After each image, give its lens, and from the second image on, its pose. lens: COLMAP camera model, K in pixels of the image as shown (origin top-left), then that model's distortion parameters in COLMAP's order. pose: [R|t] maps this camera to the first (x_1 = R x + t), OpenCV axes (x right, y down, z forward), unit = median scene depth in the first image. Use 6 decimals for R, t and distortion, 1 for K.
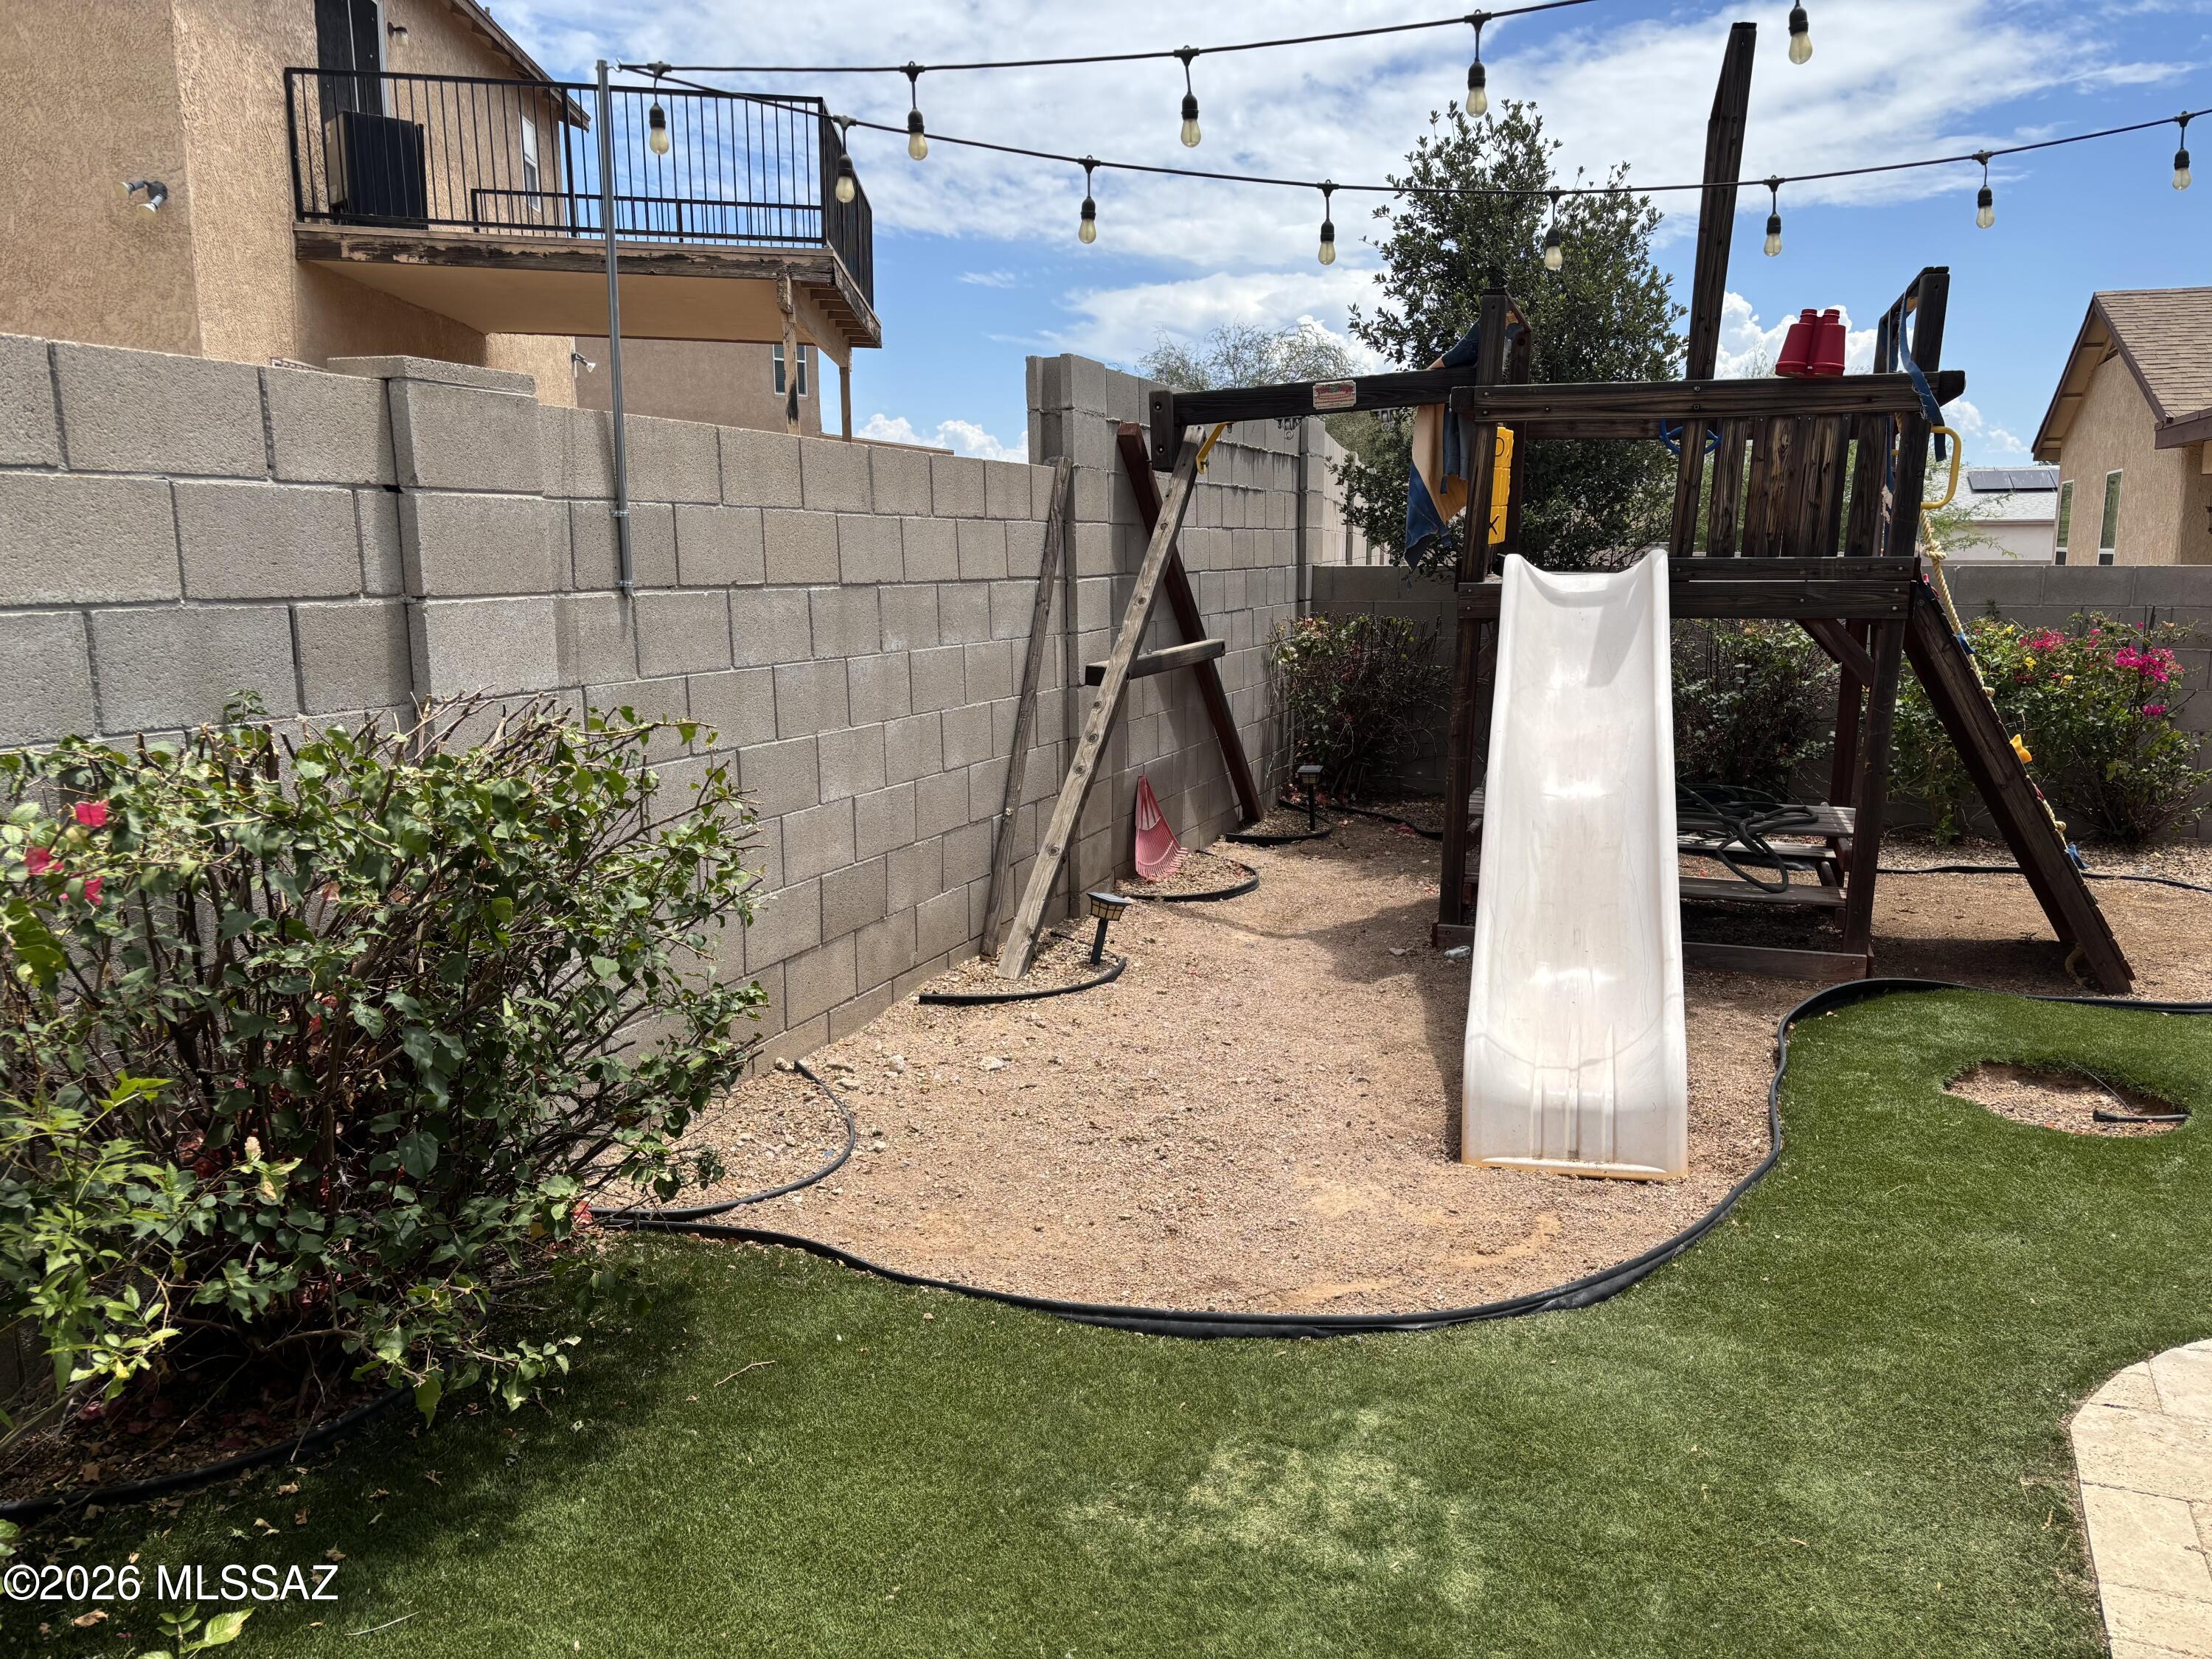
lens RADIAL K [[1666.7, 0, 1106.5], [0, 1666.7, 872.9], [0, 0, 1]] dist [0.037930, 0.000422]
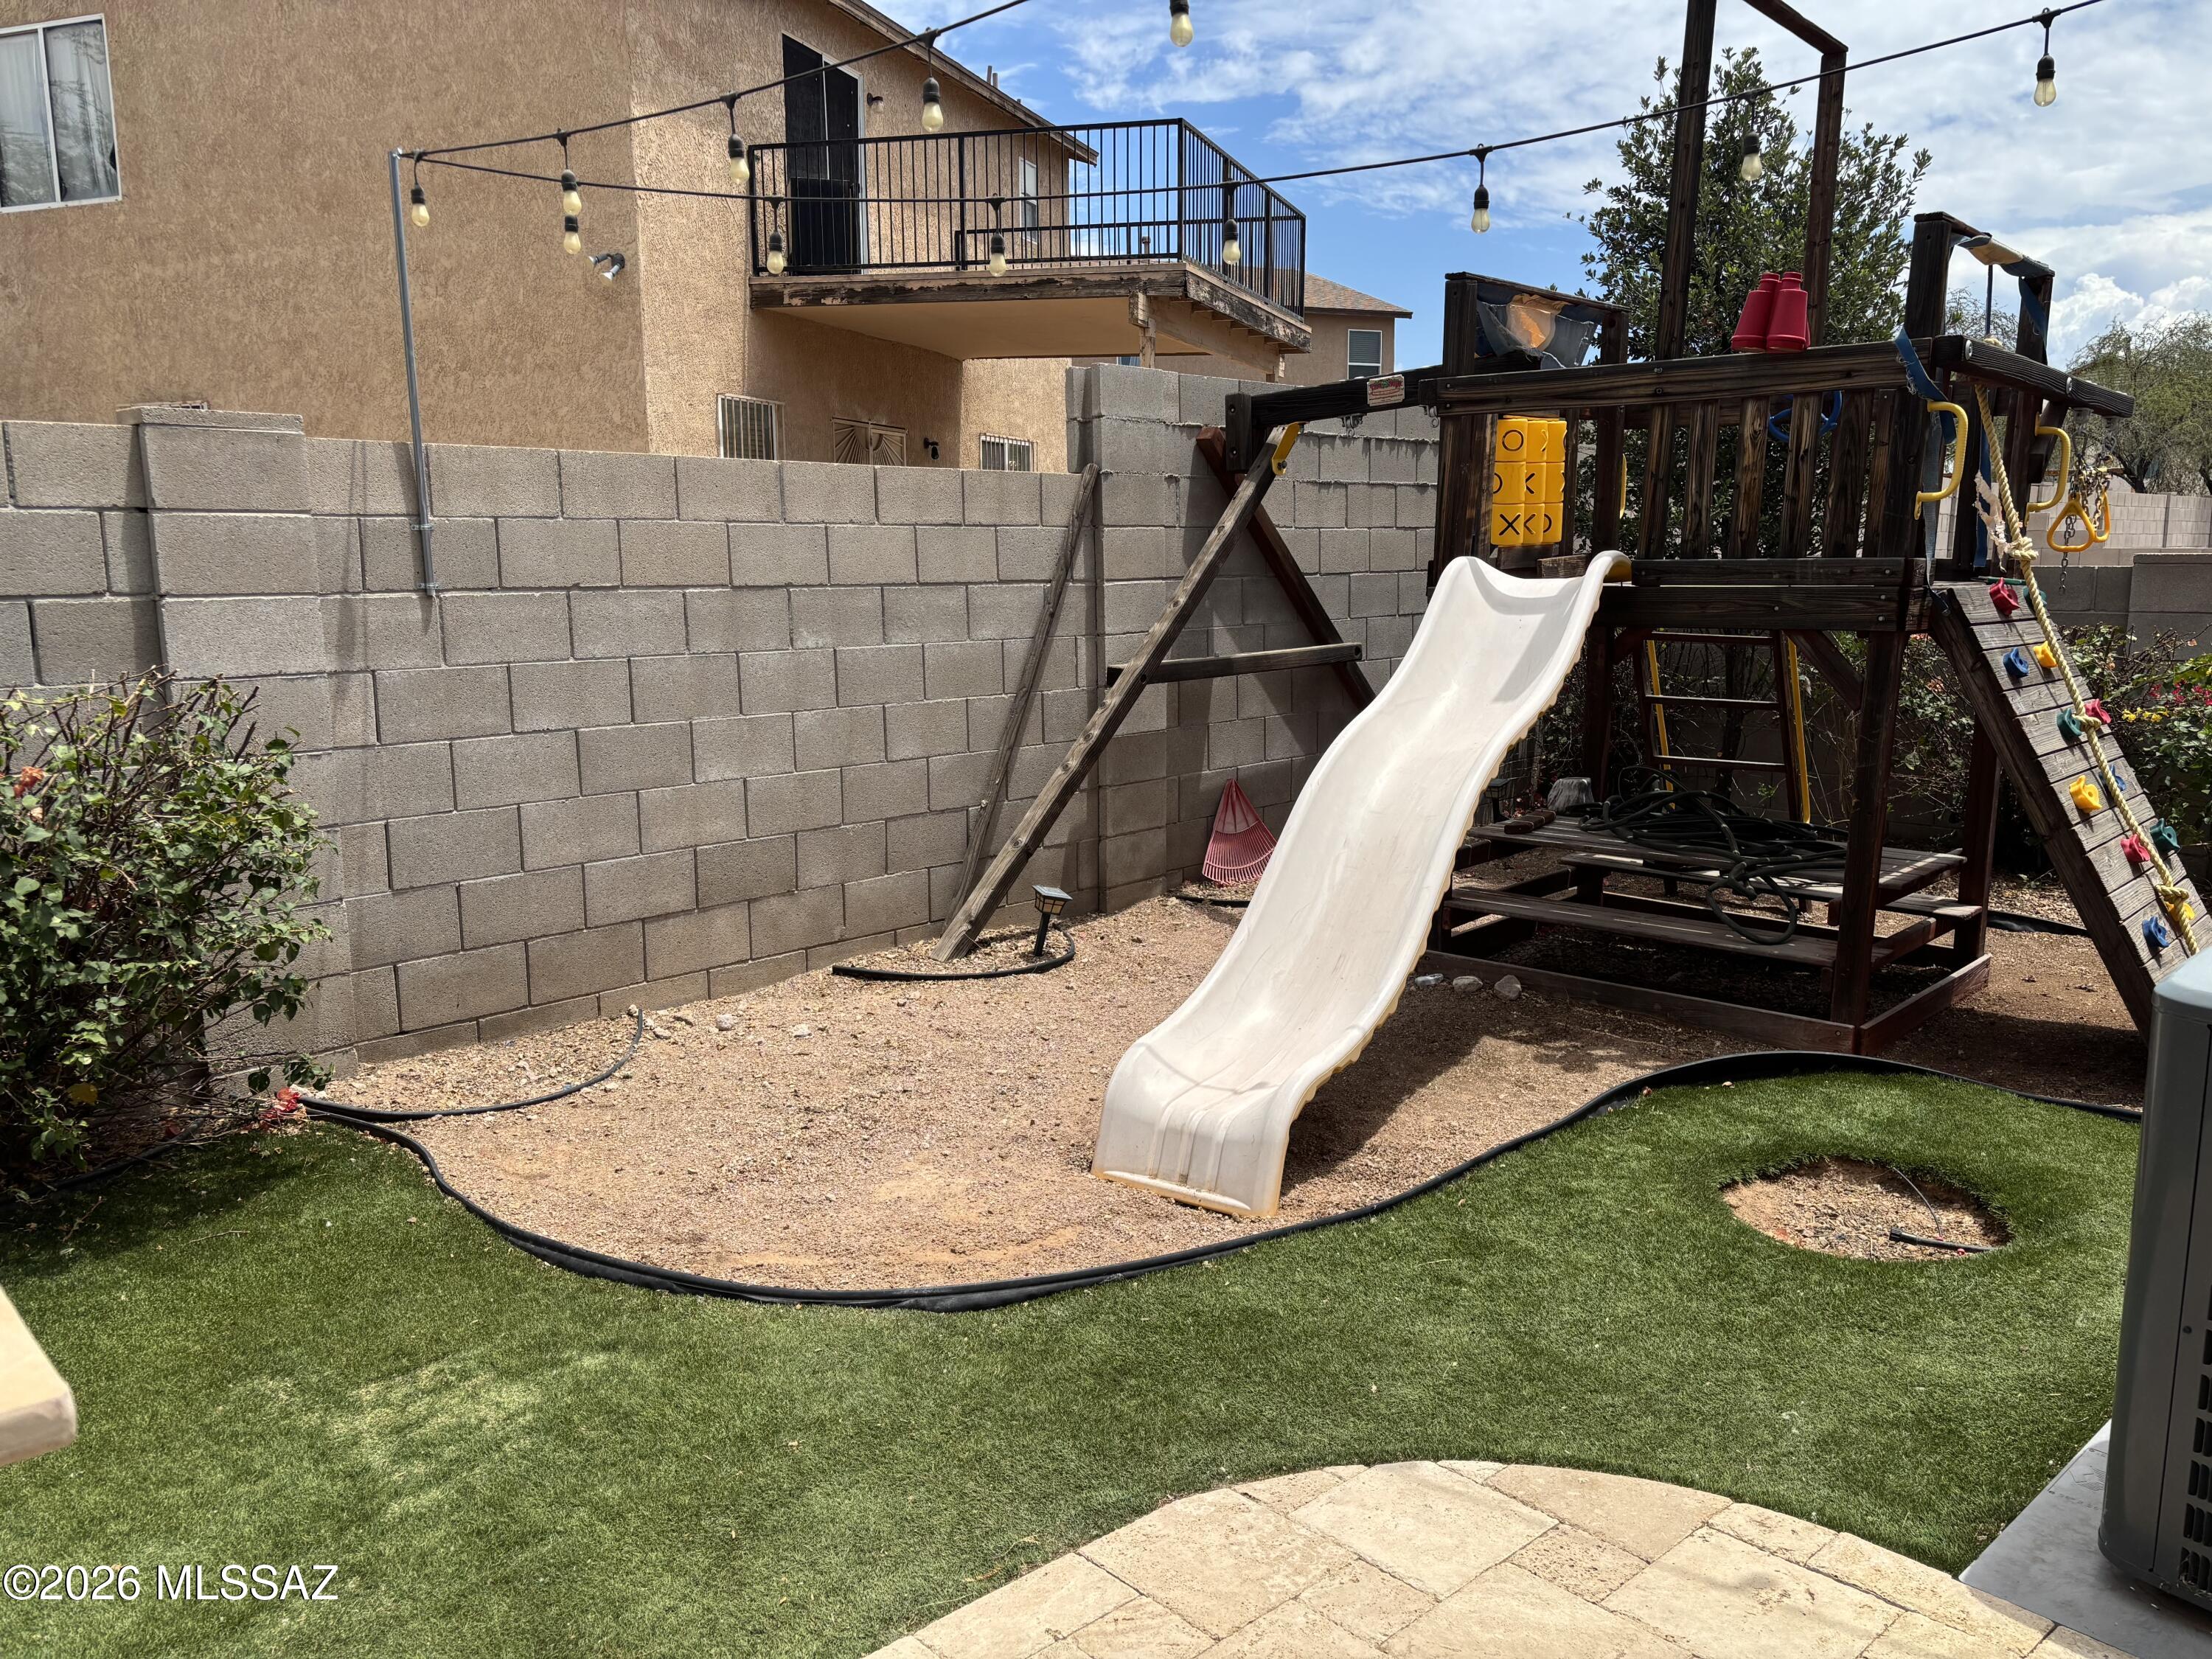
lens RADIAL K [[1677.0, 0, 1103.9], [0, 1677.0, 853.5], [0, 0, 1]] dist [0.064988, -0.061584]
pose [[0.917202, 0.064884, -0.393105, 0.456921], [-0.069791, 0.997560, 0.001814, -0.013297], [0.392263, 0.025772, 0.919492, 0.063449]]
